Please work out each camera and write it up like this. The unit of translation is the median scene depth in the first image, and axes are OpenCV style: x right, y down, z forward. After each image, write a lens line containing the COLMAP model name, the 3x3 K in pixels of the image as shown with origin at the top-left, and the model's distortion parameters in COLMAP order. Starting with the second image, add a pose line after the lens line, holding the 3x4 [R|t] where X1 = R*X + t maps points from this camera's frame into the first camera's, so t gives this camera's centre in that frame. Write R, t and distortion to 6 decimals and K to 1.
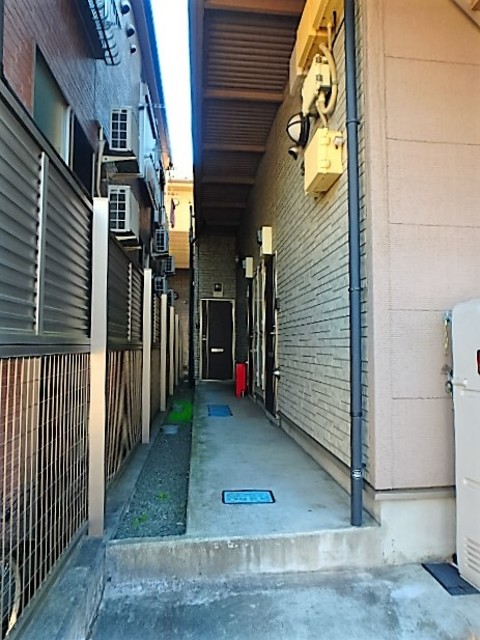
lens RADIAL K [[394.9, 0, 240.0], [0, 394.9, 320.0], [0, 0, 1]] dist [-0.035228, 0.027453]
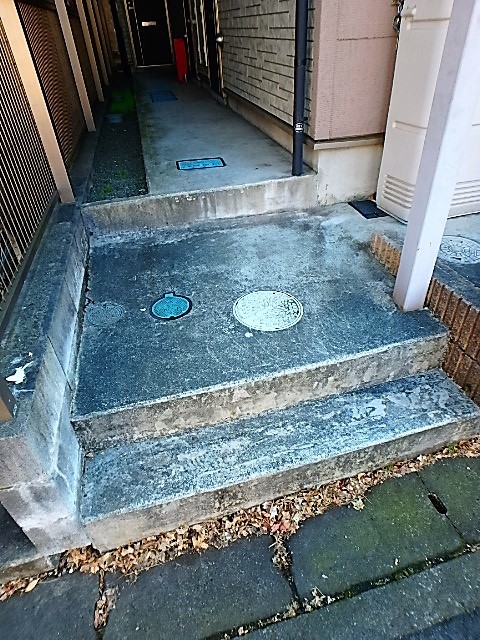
lens RADIAL K [[394.9, 0, 240.0], [0, 394.9, 320.0], [0, 0, 1]] dist [-0.035228, 0.027453]
pose [[0.989993, -0.121335, 0.072054, -0.002888], [0.051251, 0.784879, 0.617527, 0.140341], [-0.131481, -0.607654, 0.783243, -0.145772]]
